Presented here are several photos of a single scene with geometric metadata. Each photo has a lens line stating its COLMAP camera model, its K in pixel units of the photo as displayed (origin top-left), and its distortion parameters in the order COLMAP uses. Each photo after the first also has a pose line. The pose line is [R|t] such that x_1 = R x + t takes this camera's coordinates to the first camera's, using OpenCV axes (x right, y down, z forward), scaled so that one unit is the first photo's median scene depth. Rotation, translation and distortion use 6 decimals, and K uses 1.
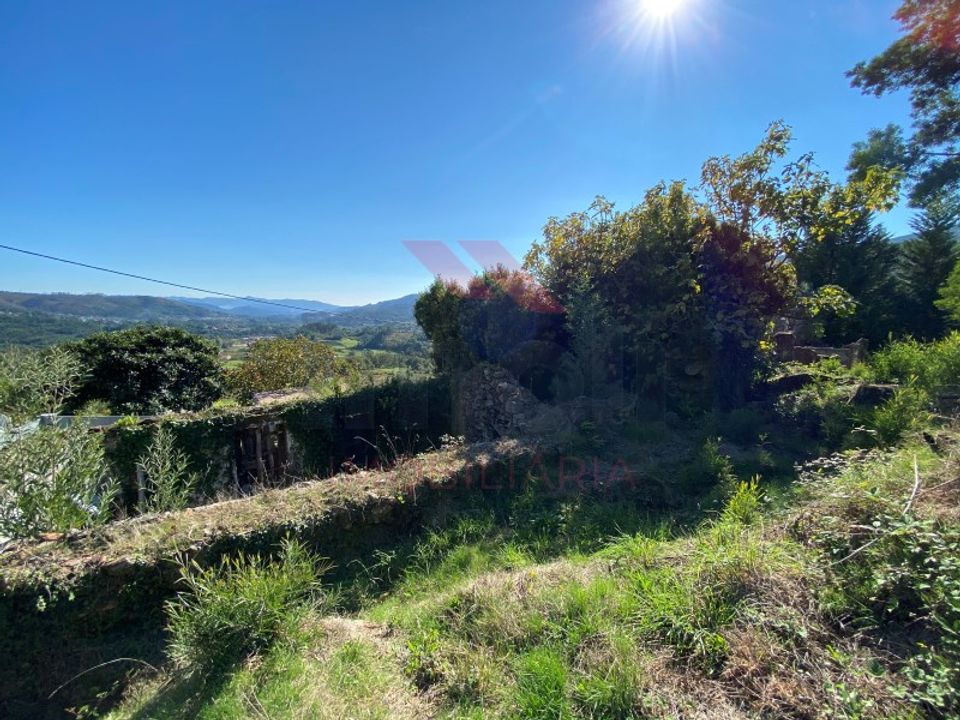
lens RADIAL K [[382.2, 0, 480.0], [0, 382.2, 360.0], [0, 0, 1]] dist [0.002208, -0.009951]
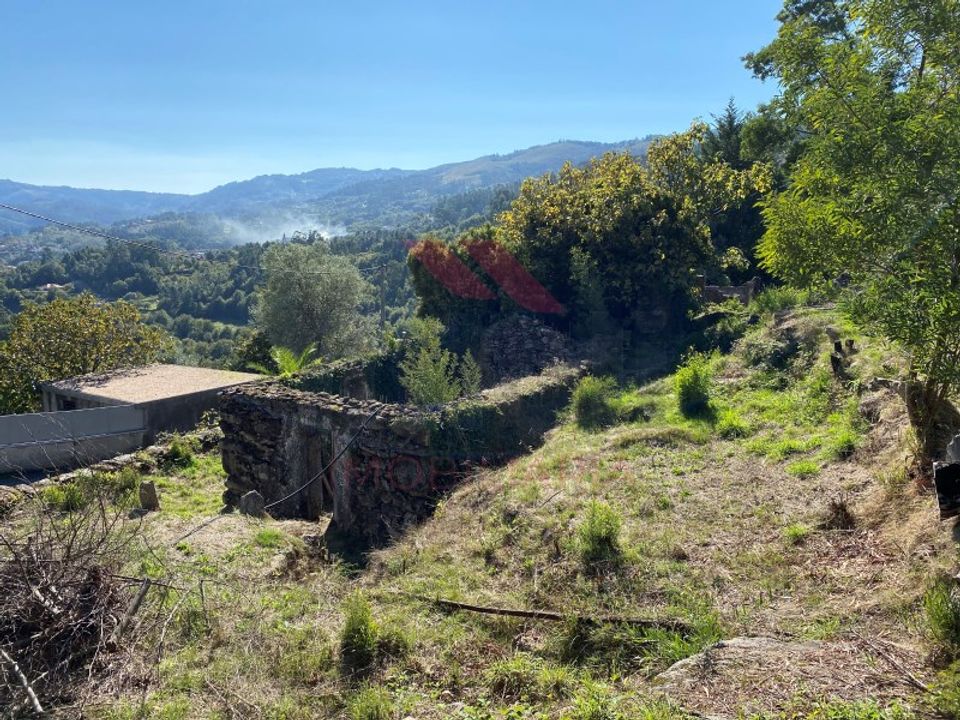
lens RADIAL K [[652.8, 0, 480.0], [0, 652.8, 360.0], [0, 0, 1]] dist [0.041907, -0.085861]
pose [[0.926411, -0.078475, 0.368244, -0.859159], [0.054640, 0.995706, 0.074730, -0.012386], [-0.372527, -0.049110, 0.926721, -0.906583]]
